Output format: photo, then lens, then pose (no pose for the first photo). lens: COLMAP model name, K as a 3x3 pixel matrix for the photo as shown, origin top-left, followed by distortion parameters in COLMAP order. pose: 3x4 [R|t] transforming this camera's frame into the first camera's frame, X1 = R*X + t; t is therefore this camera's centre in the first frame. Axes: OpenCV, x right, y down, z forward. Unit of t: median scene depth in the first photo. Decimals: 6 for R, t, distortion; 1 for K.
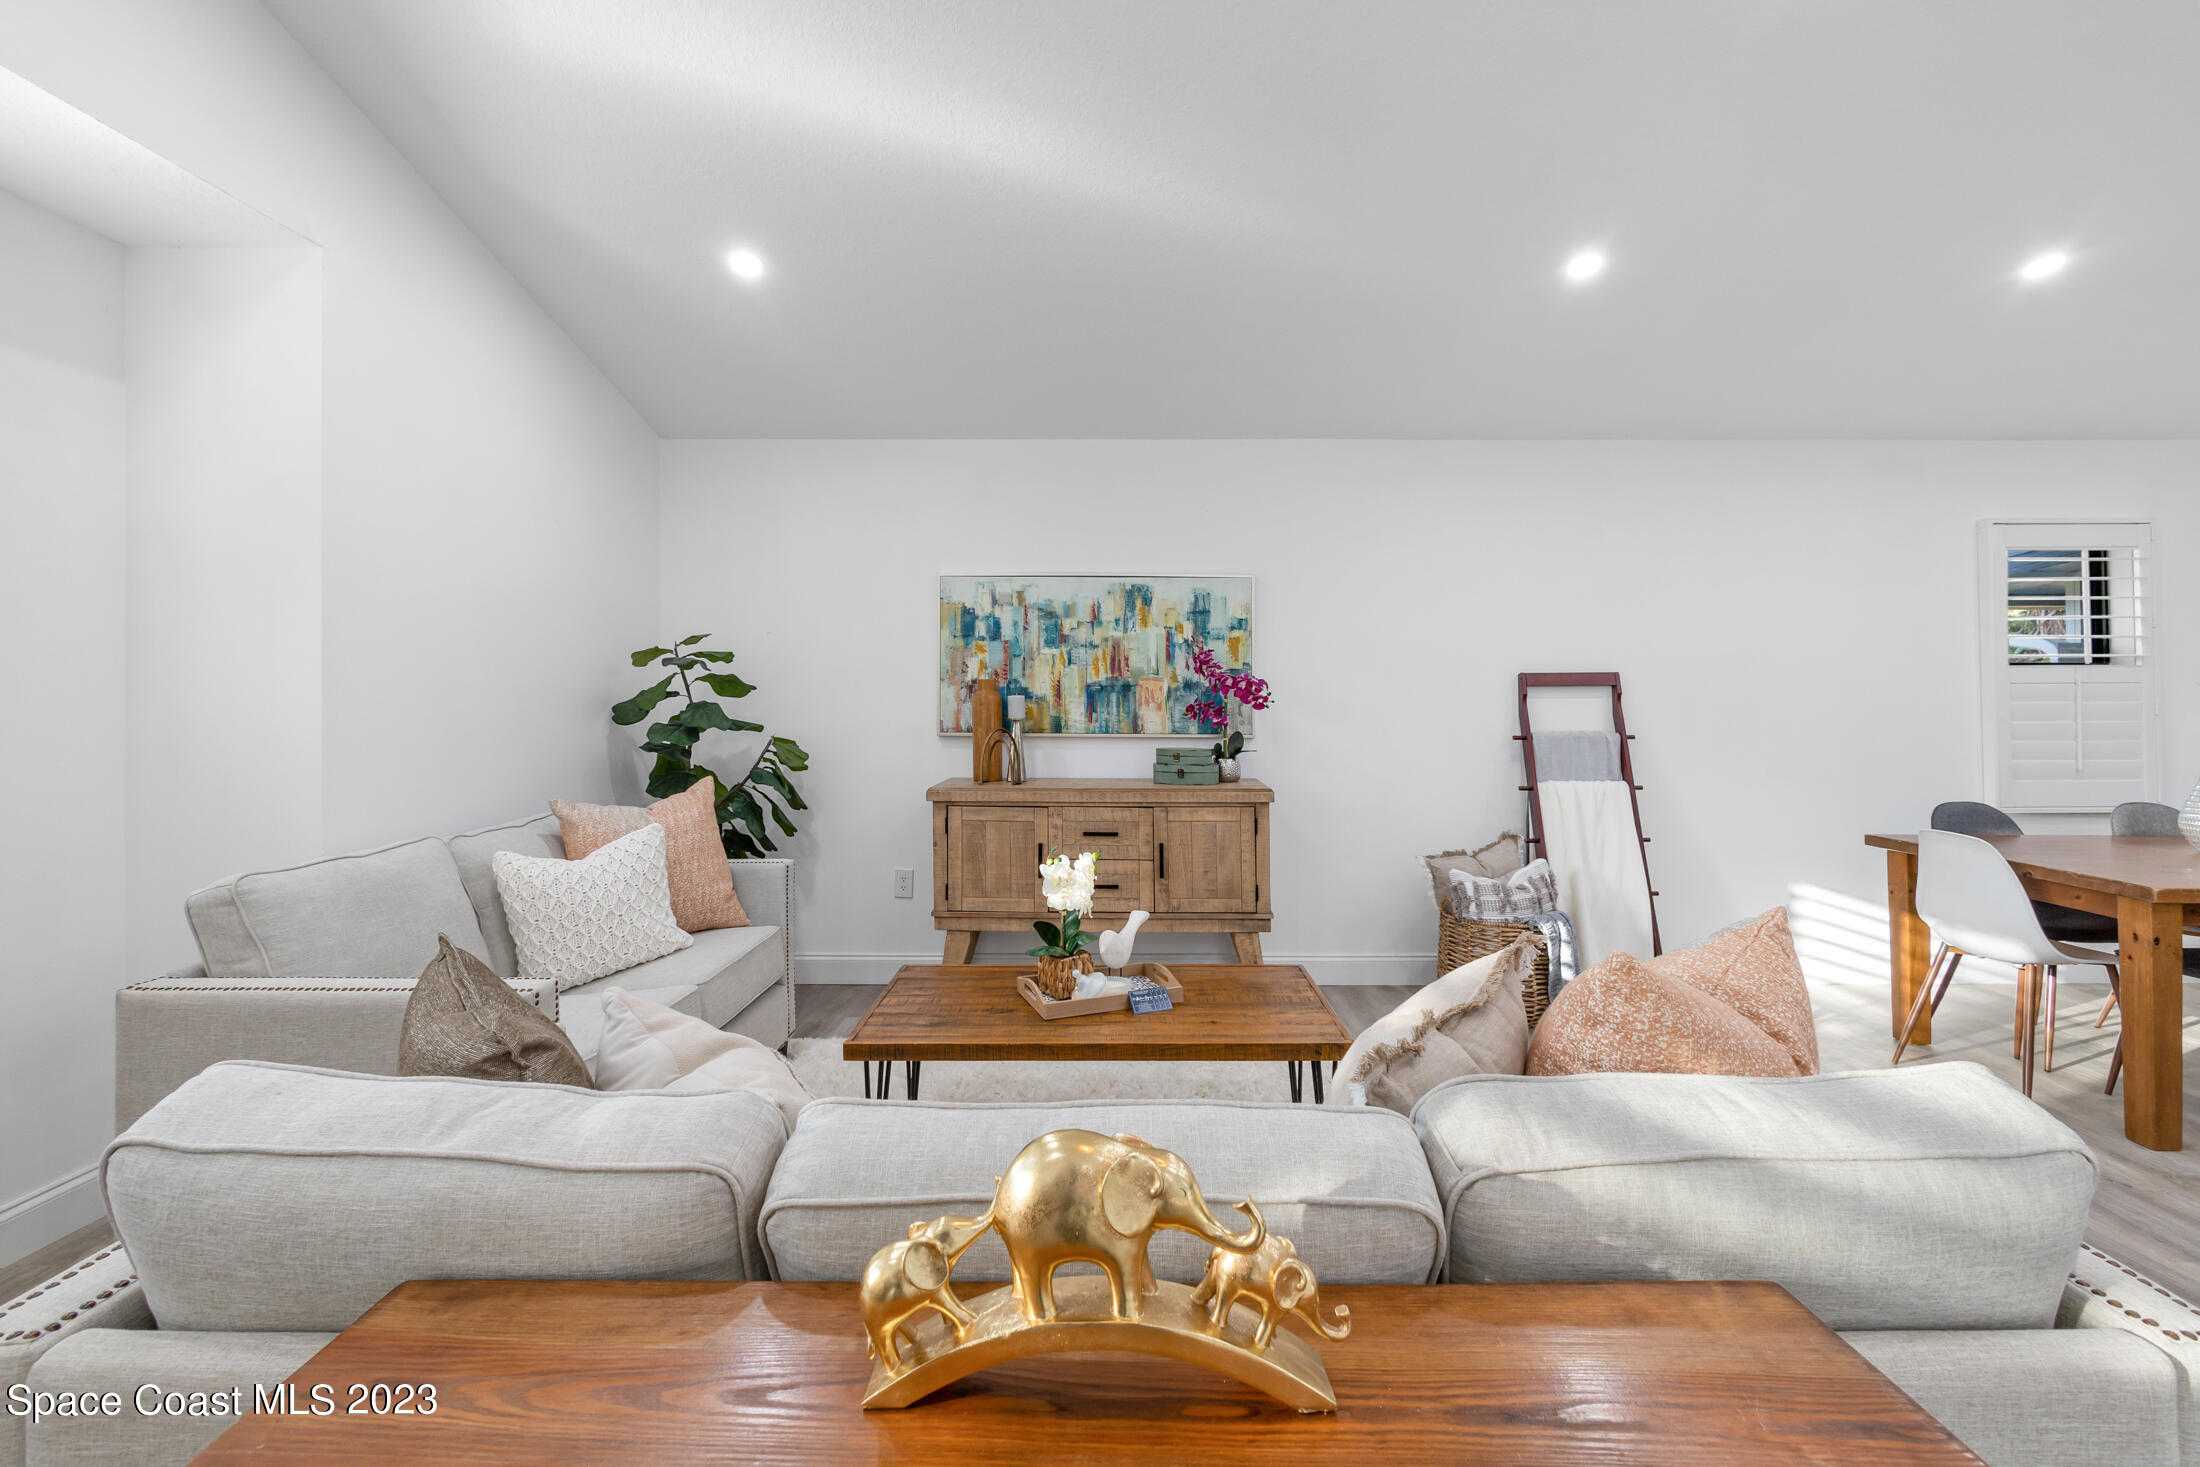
lens RADIAL K [[905.6, 0, 1088.8], [0, 905.6, 699.5], [0, 0, 1]] dist [-0.001147, -0.000138]
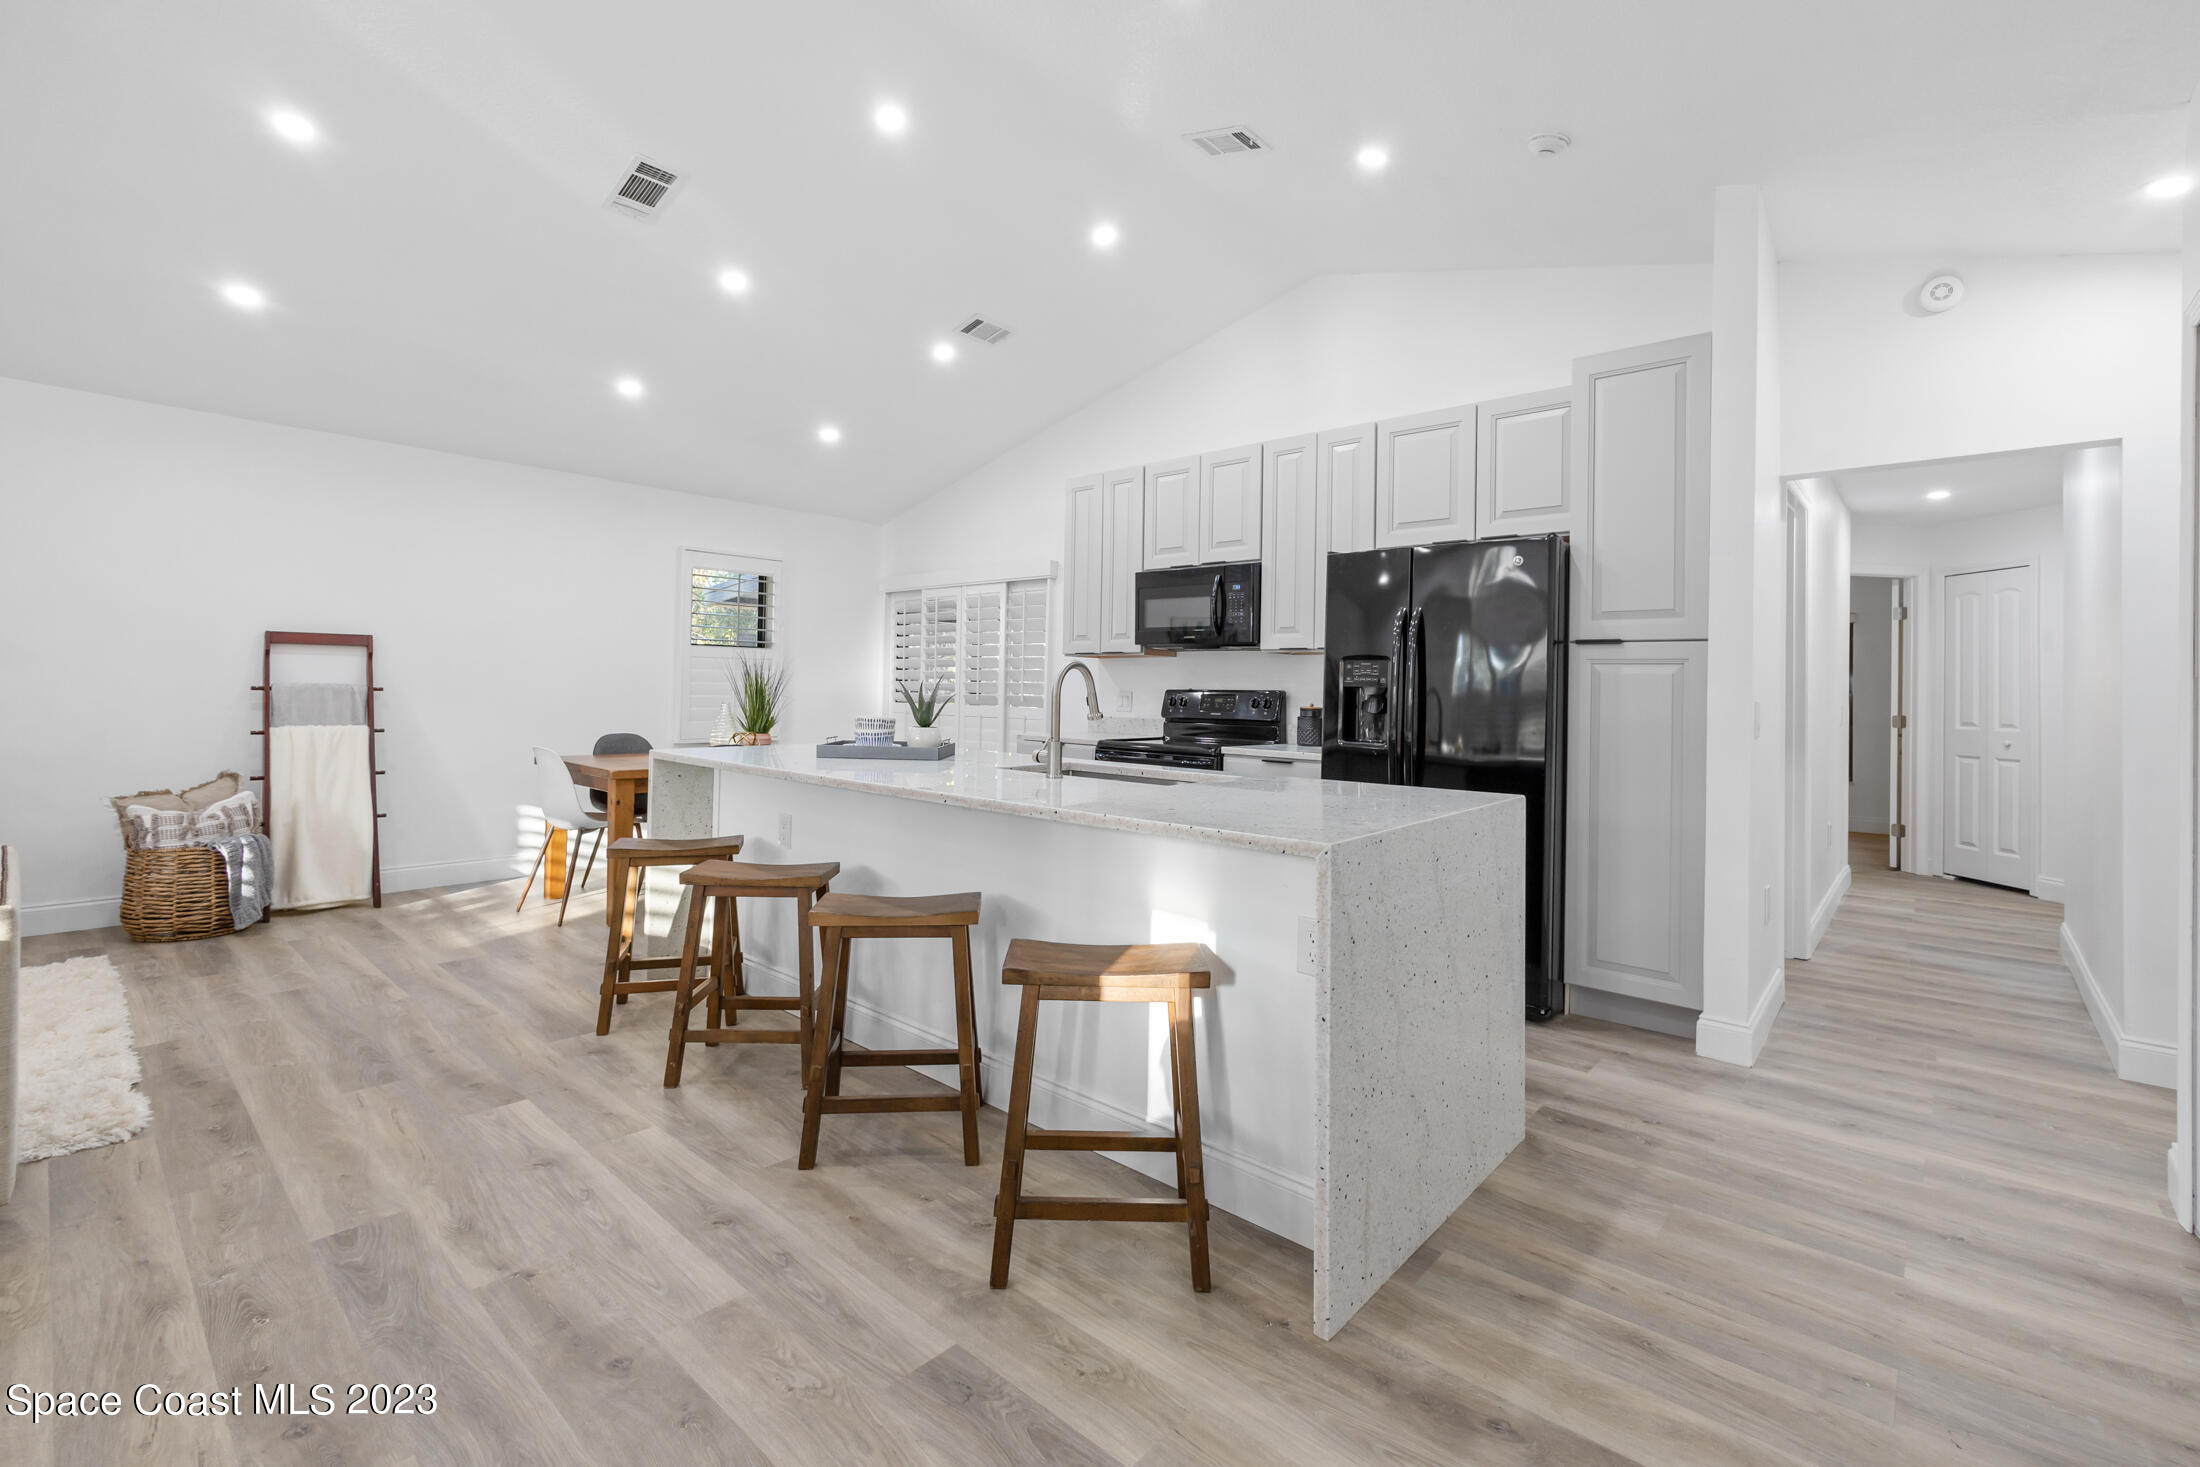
lens RADIAL K [[951.2, 0, 1092.4], [0, 951.2, 680.6], [0, 0, 1]] dist [-0.004935, 0.000090]
pose [[0.664170, 0.020696, 0.747295, 0.282899], [-0.017965, 0.999770, -0.011721, 0.027541], [-0.747366, -0.005640, 0.664389, -0.547211]]
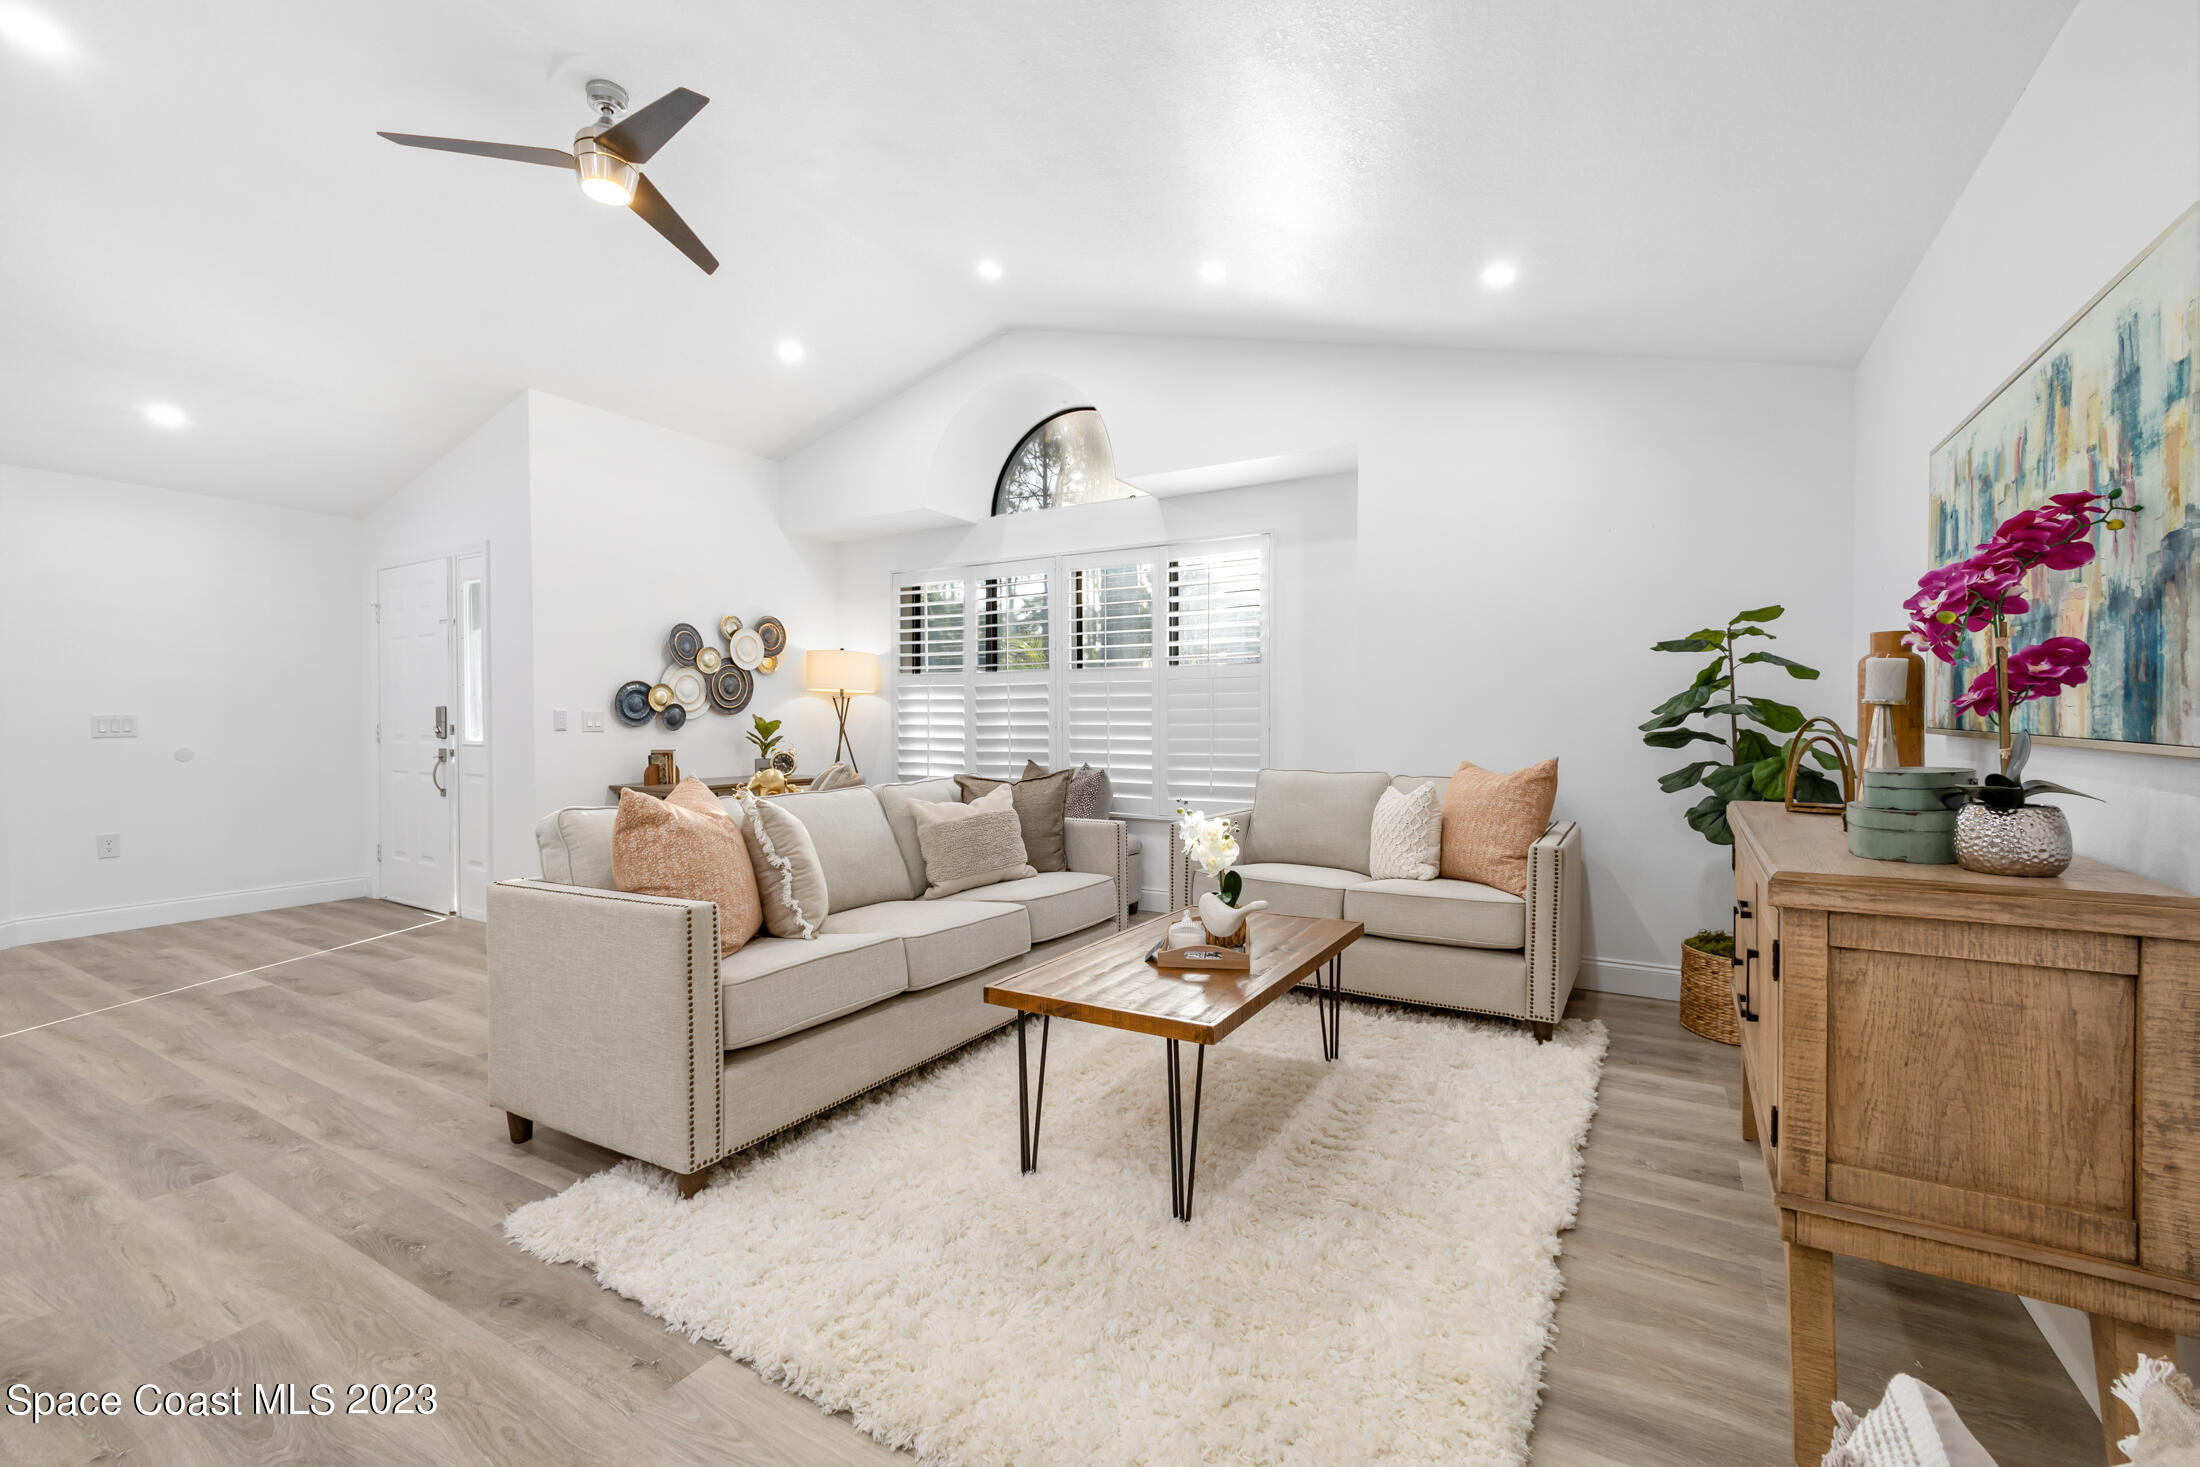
lens RADIAL K [[929.2, 0, 1105.3], [0, 929.2, 723.2], [0, 0, 1]] dist [-0.002644, -0.000213]
pose [[-0.502781, 0.006497, -0.864390, 0.612969], [-0.001497, 0.999964, 0.008387, 0.029199], [0.864413, 0.005511, -0.502753, 0.845976]]
